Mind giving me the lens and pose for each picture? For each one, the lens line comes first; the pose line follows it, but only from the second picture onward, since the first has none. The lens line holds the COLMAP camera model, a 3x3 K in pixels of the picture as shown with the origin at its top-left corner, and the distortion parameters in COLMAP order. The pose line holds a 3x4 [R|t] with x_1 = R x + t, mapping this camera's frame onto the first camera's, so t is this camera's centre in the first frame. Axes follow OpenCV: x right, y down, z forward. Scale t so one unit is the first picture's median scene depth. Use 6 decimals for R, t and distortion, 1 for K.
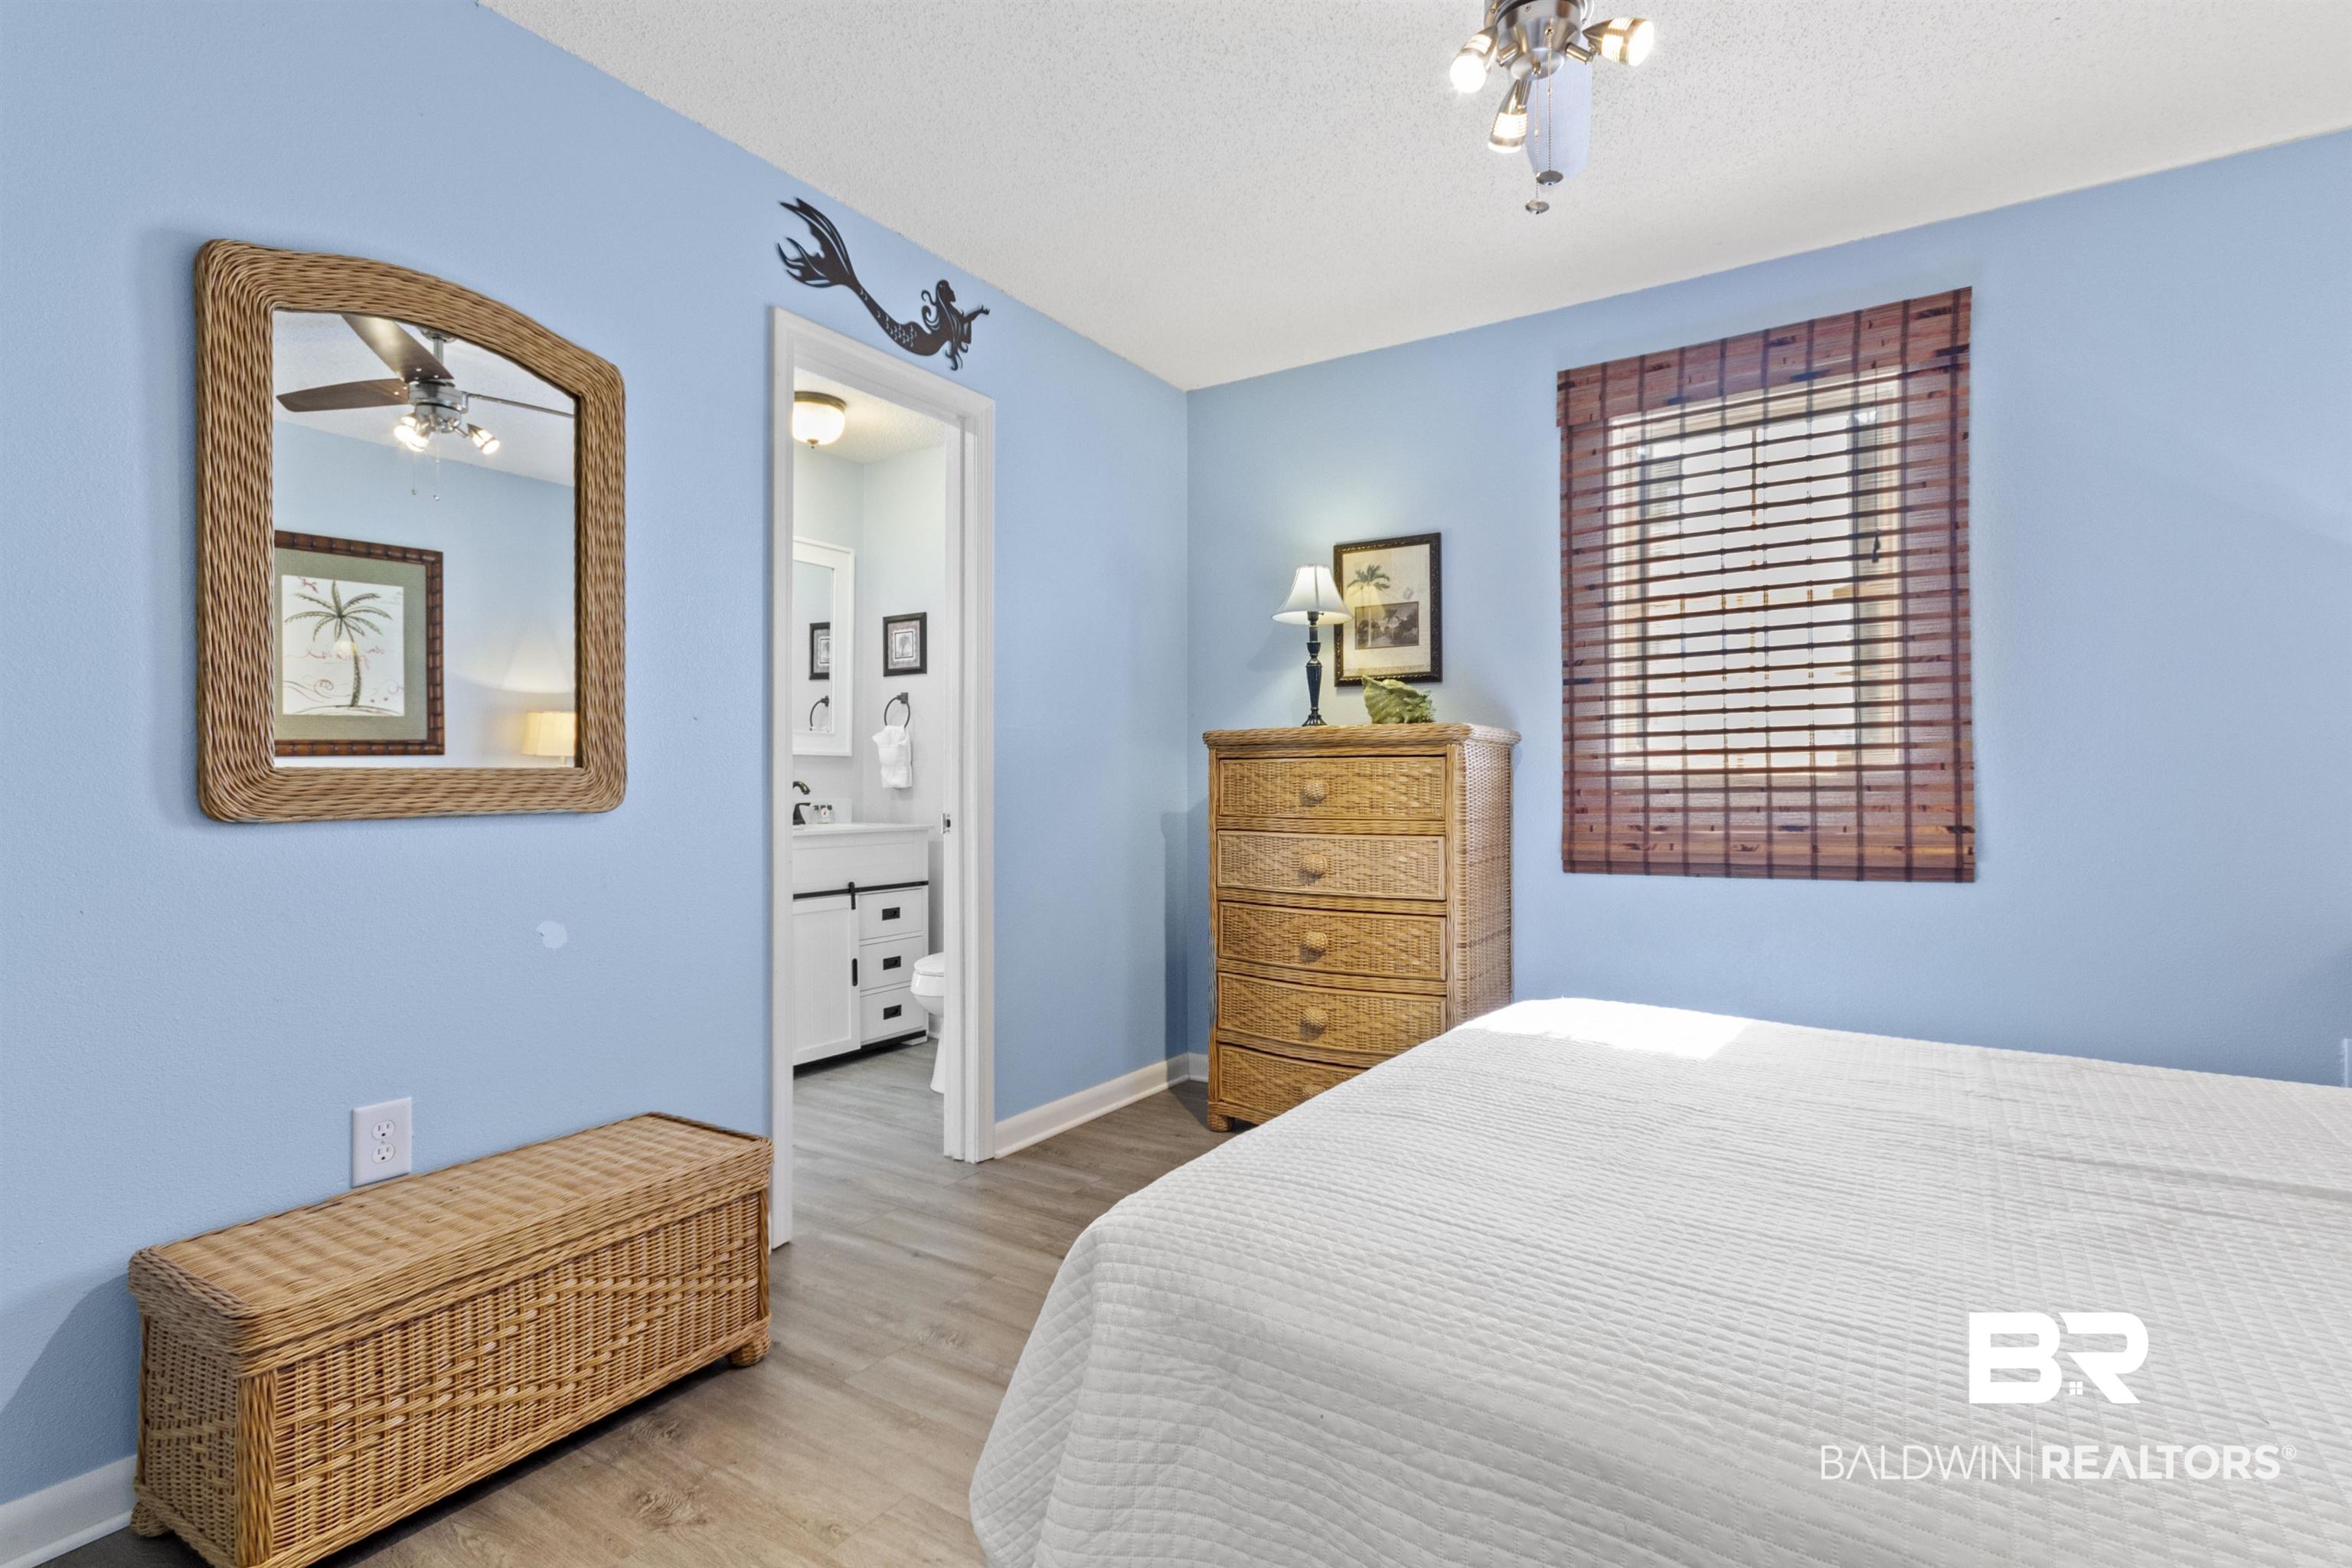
lens RADIAL K [[1087.8, 0, 1176.0], [0, 1087.8, 784.0], [0, 0, 1]] dist [-0.003715, 0.007683]
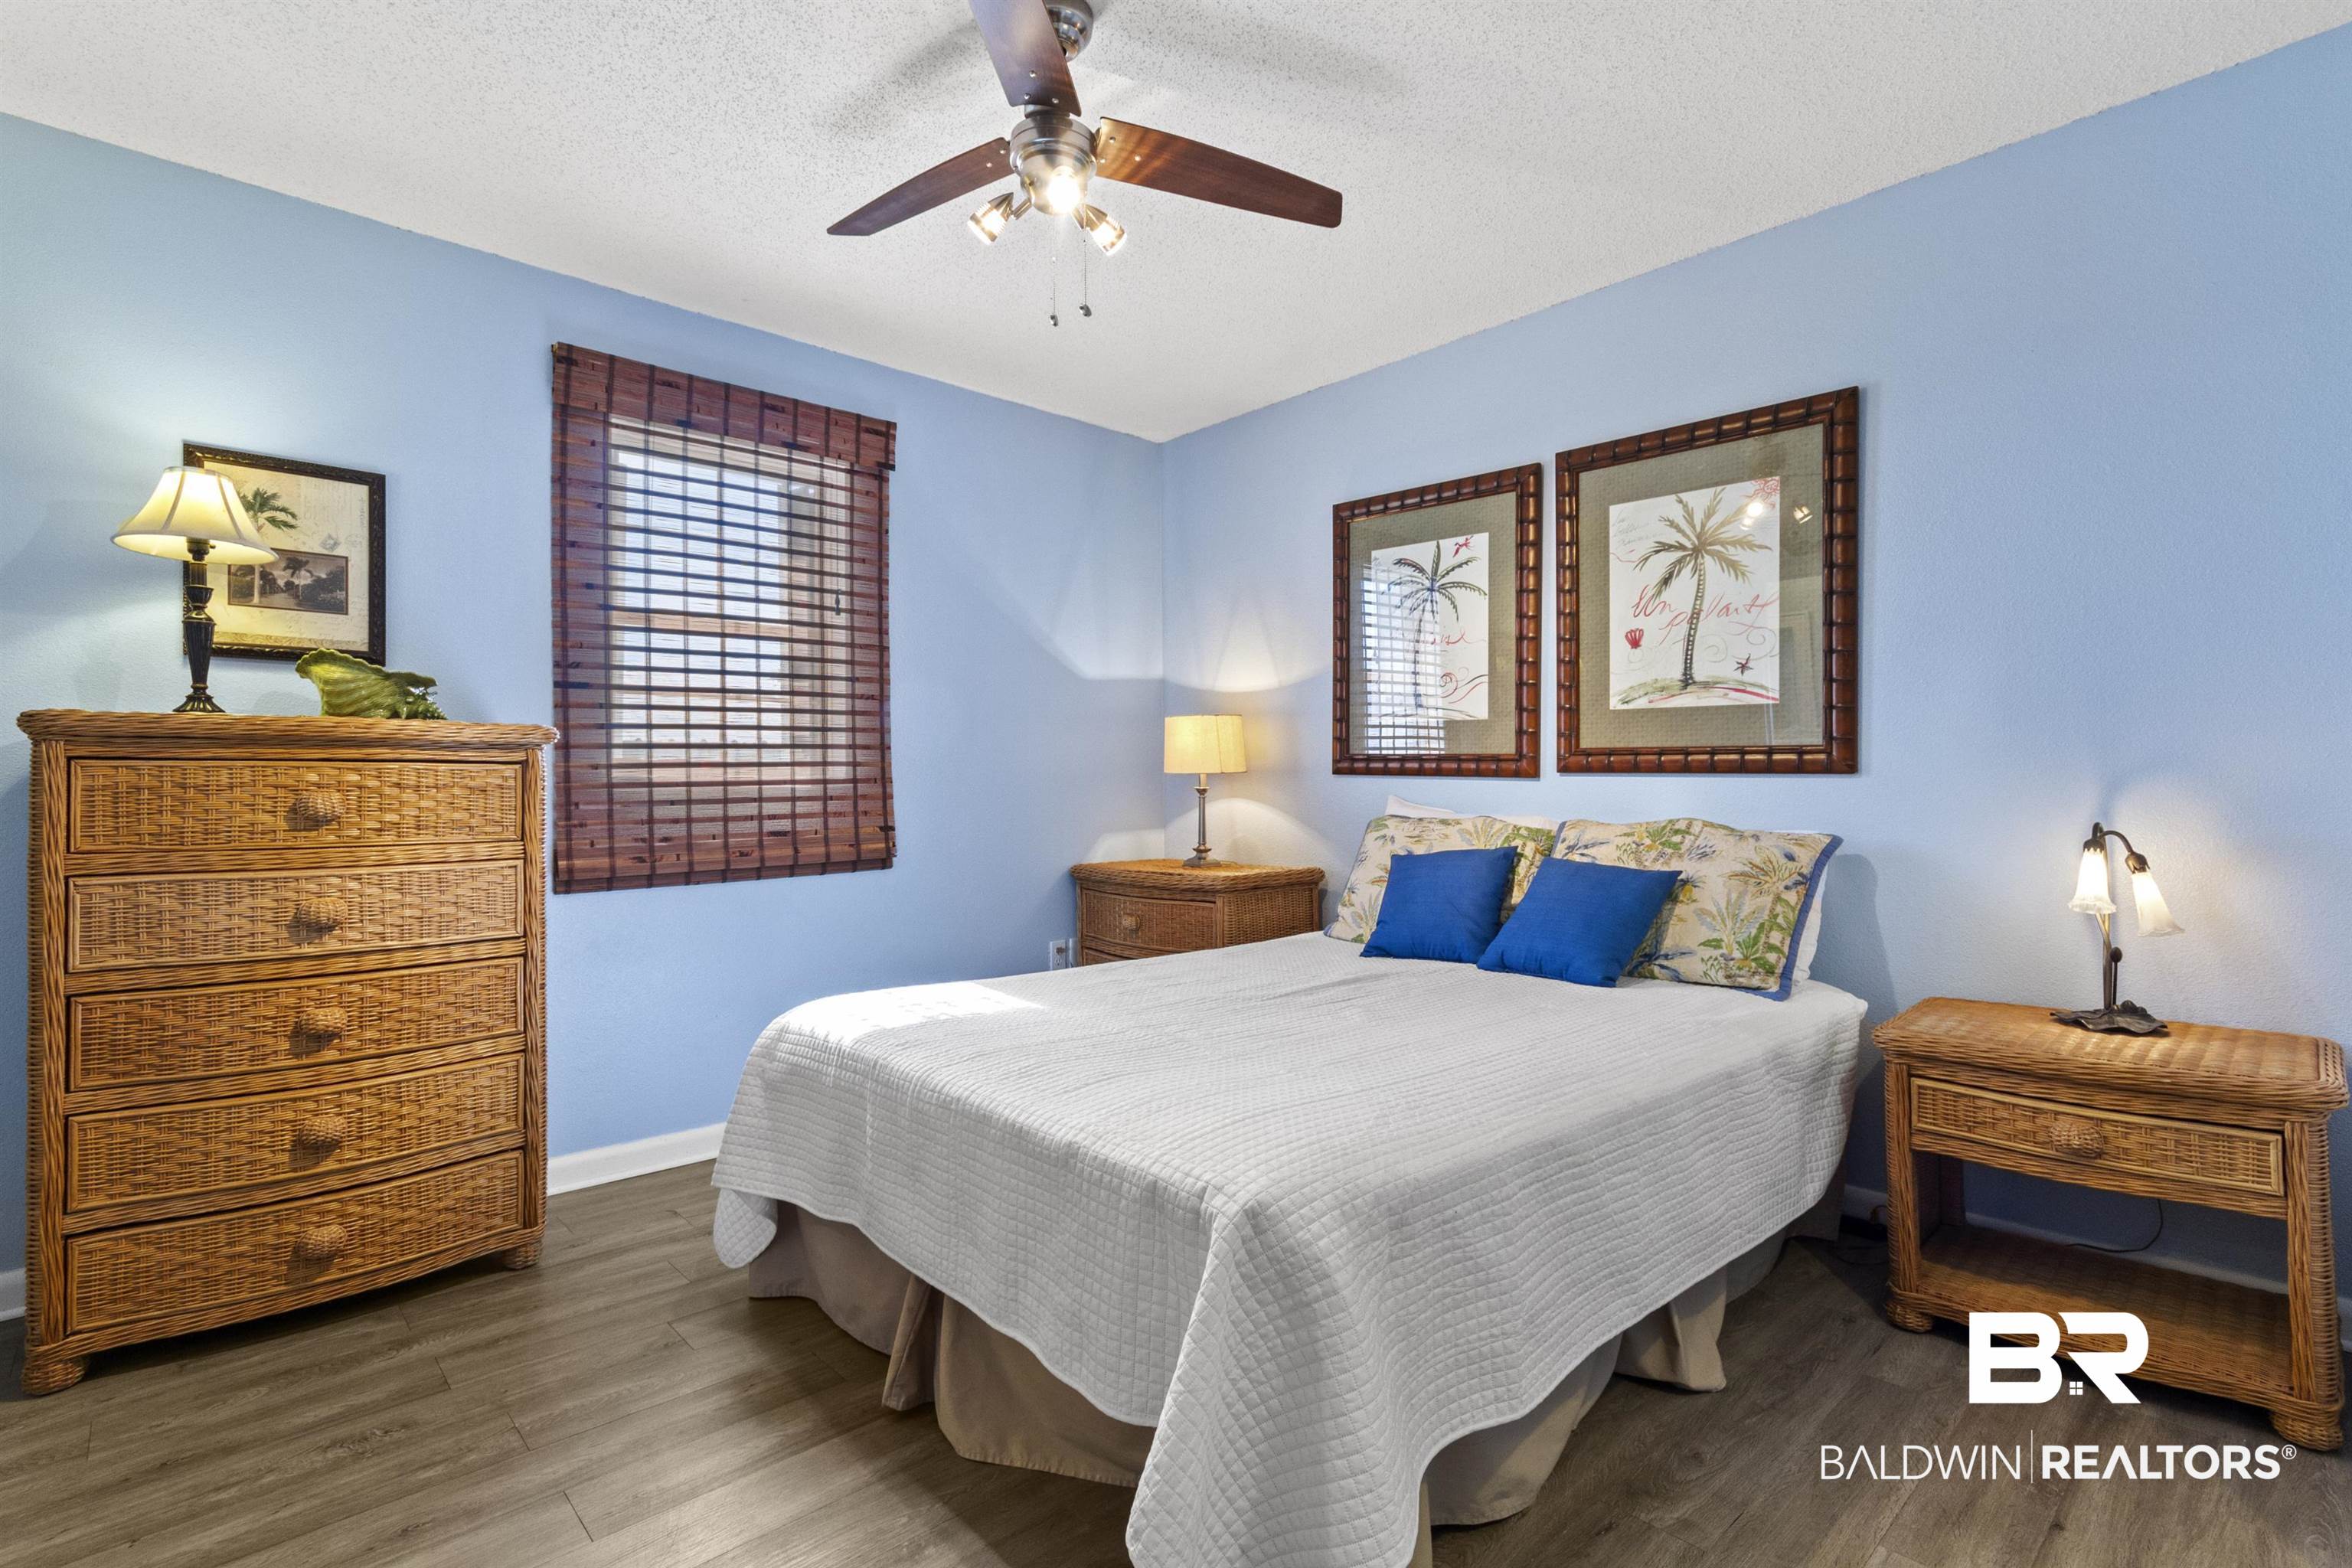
lens RADIAL K [[1087.8, 0, 1176.0], [0, 1087.8, 784.0], [0, 0, 1]] dist [-0.003715, 0.007683]
pose [[0.259344, 0.005963, 0.965766, -0.410243], [0.007240, 0.999941, -0.008119, 0.000692], [-0.965758, 0.009098, 0.259286, 0.284146]]
